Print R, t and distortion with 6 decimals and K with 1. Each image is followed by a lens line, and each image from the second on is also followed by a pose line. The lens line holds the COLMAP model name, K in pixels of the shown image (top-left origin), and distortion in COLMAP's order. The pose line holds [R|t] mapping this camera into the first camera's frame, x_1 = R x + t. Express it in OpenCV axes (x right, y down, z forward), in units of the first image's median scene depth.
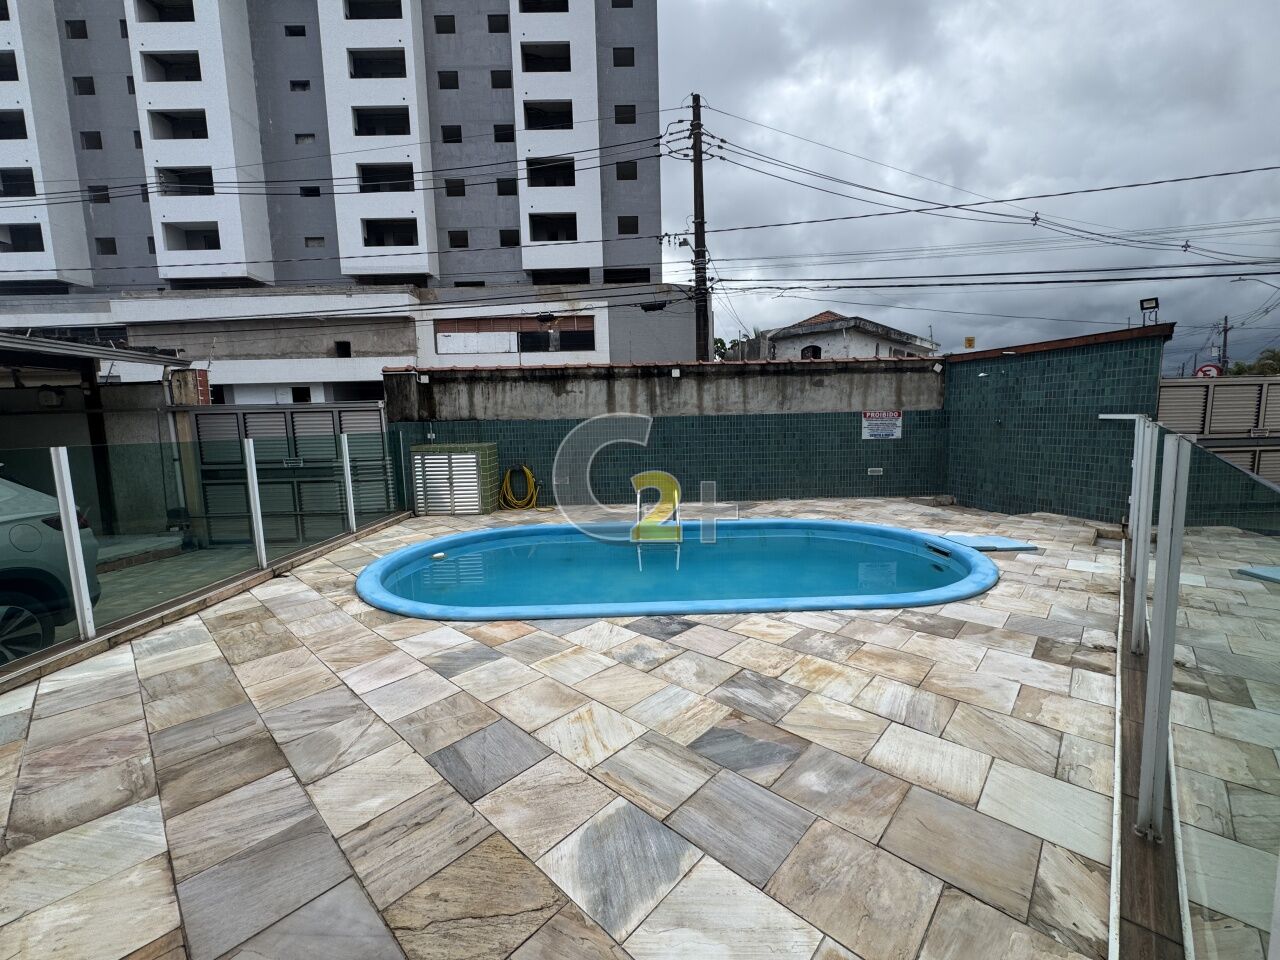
lens RADIAL K [[509.0, 0, 640.0], [0, 509.0, 480.0], [0, 0, 1]] dist [-0.002968, 0.000207]
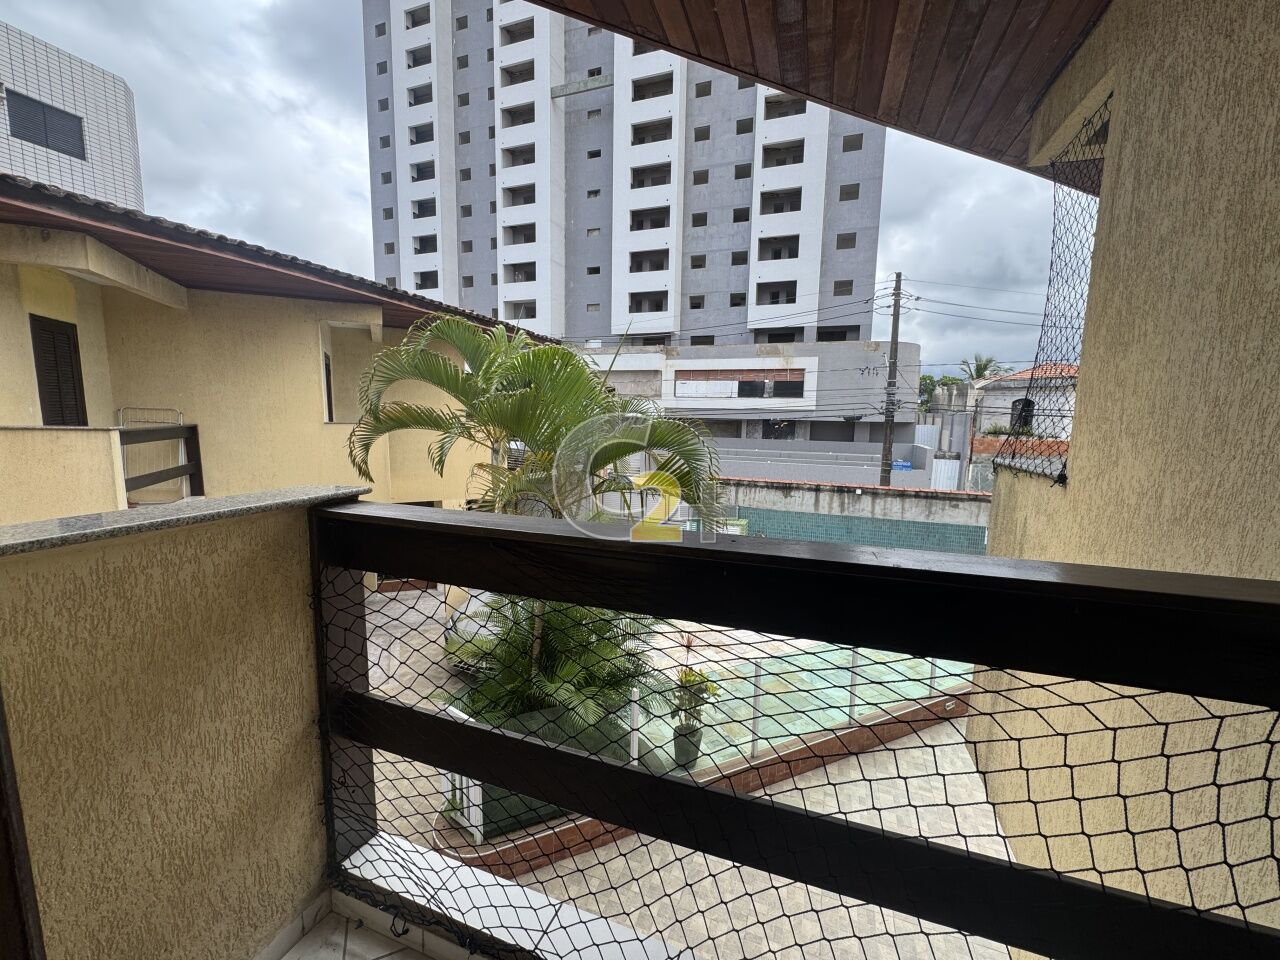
lens RADIAL K [[511.7, 0, 638.9], [0, 511.7, 478.6], [0, 0, 1]] dist [-0.003025, 0.000545]
pose [[0.929457, 0.087545, -0.358393, -0.003084], [-0.083584, 0.996147, 0.026564, -0.234182], [0.359337, 0.005266, 0.933193, -0.843211]]
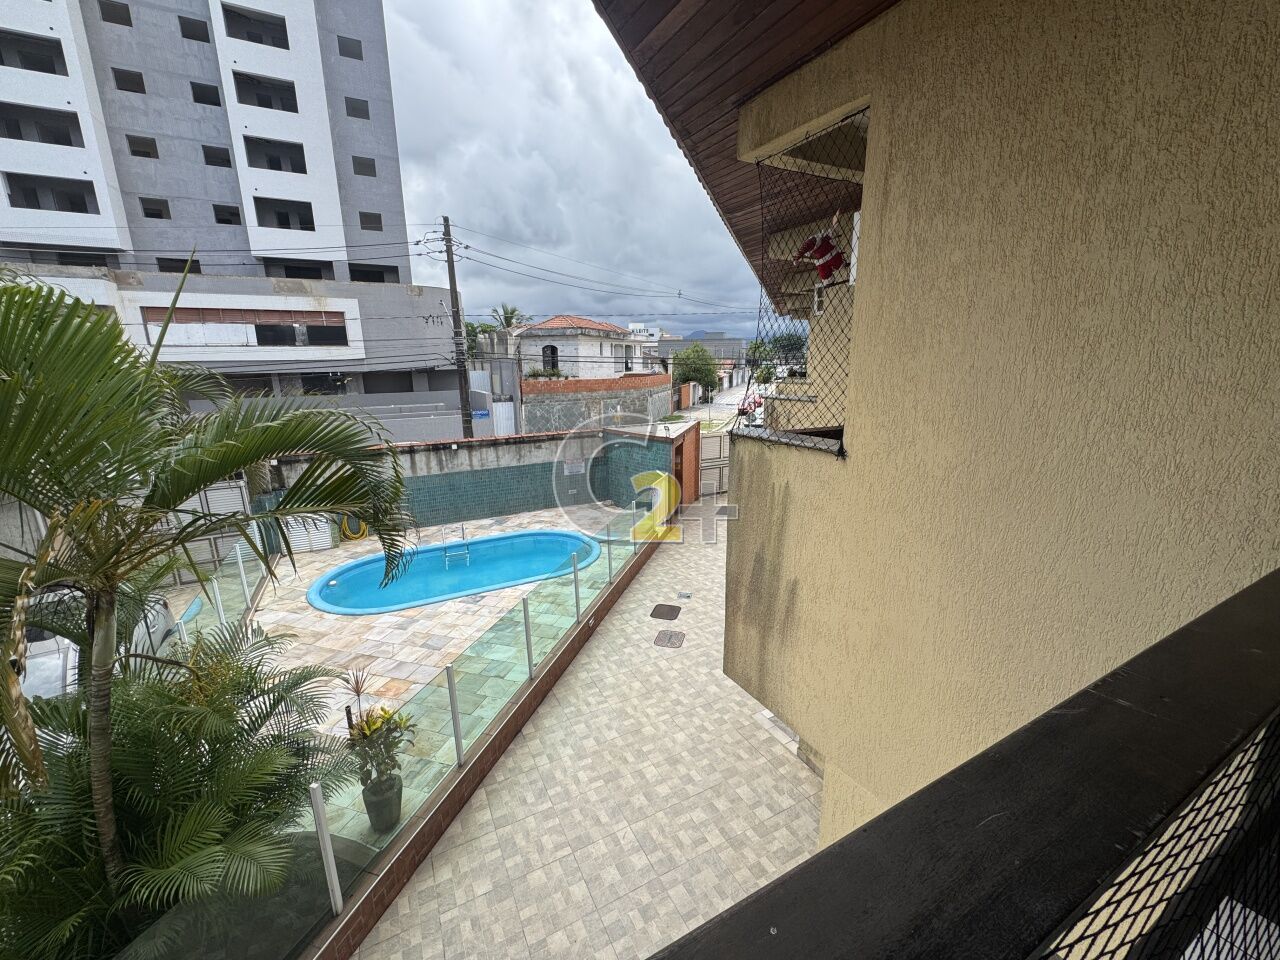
lens RADIAL K [[511.7, 0, 638.9], [0, 511.7, 478.6], [0, 0, 1]] dist [-0.003025, 0.000545]
pose [[0.895034, -0.088428, 0.437144, -0.128424], [0.043144, 0.992717, 0.112477, -0.265507], [-0.443907, -0.081811, 0.892330, -0.761589]]
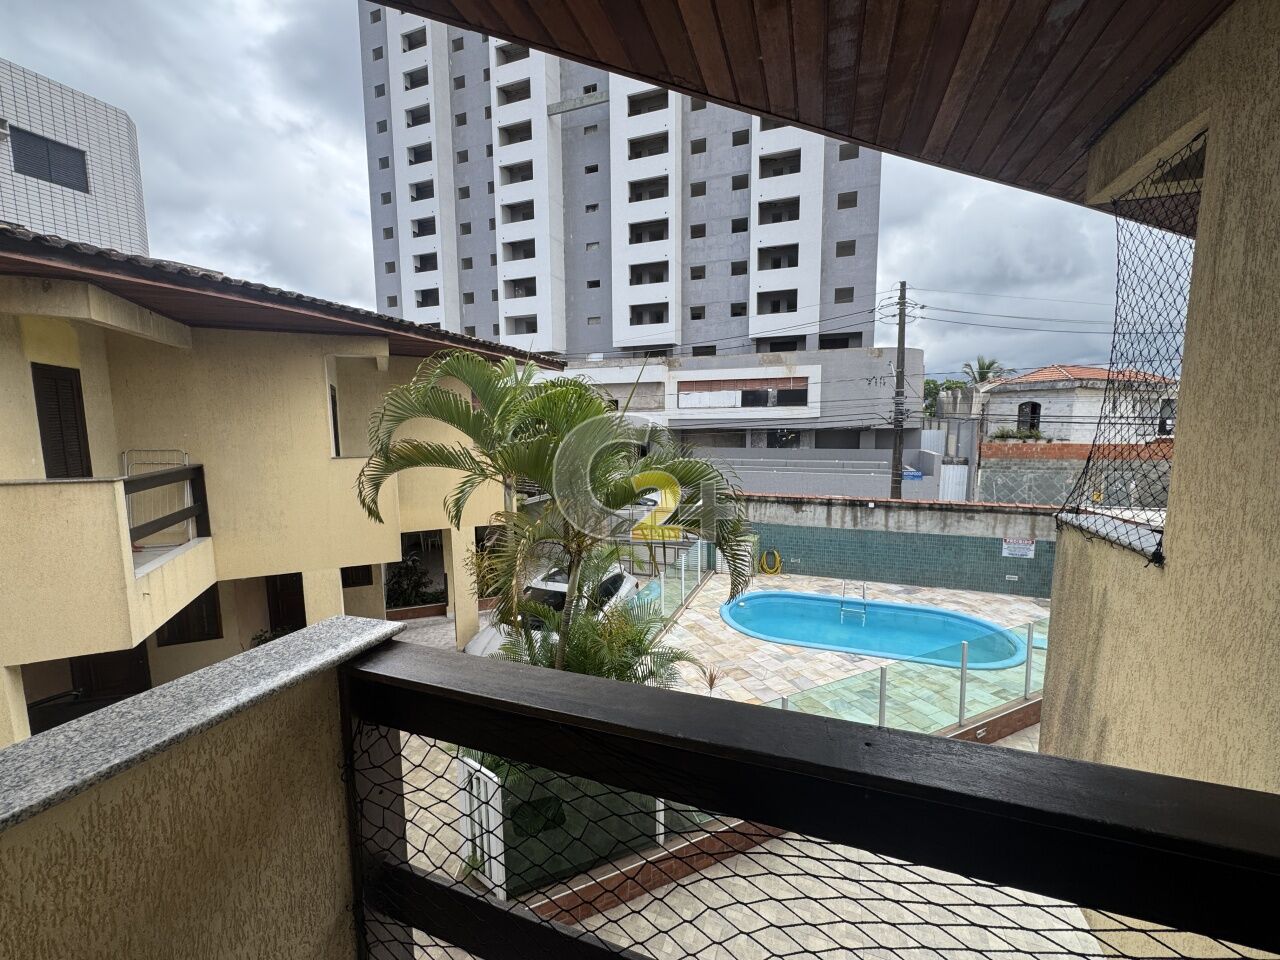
lens RADIAL K [[511.7, 0, 638.9], [0, 511.7, 478.6], [0, 0, 1]] dist [-0.003025, 0.000545]
pose [[0.929216, 0.058747, -0.364836, -0.030660], [-0.059002, 0.998203, 0.010460, -0.265584], [0.364795, 0.011807, 0.931013, -0.831426]]
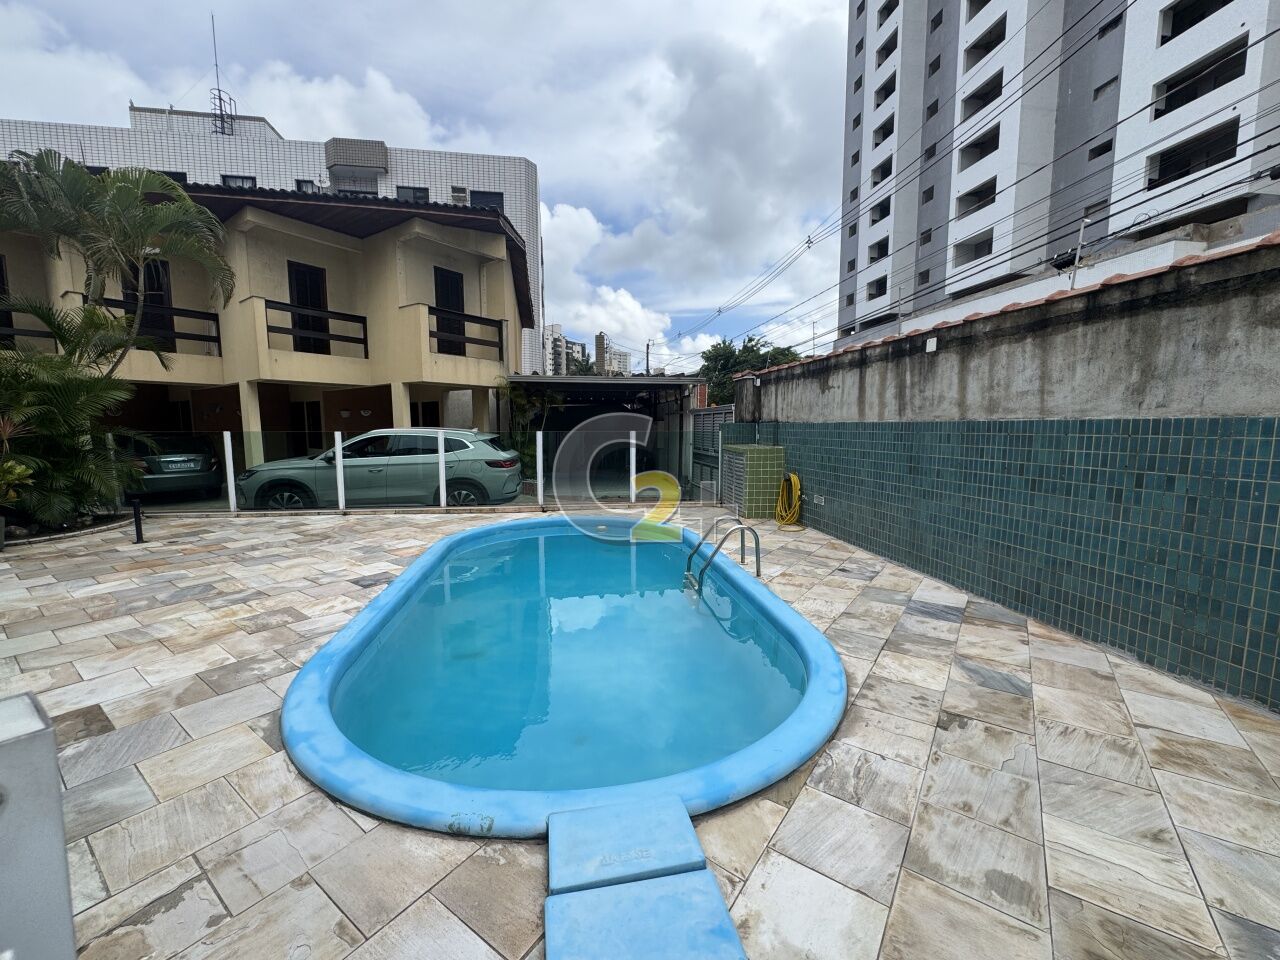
lens RADIAL K [[511.7, 0, 638.9], [0, 511.7, 478.6], [0, 0, 1]] dist [-0.003025, 0.000545]
pose [[0.134950, 0.125977, -0.982811, 0.593776], [-0.117684, 0.986902, 0.110342, -0.087104], [0.983839, 0.100771, 0.148008, 0.604136]]
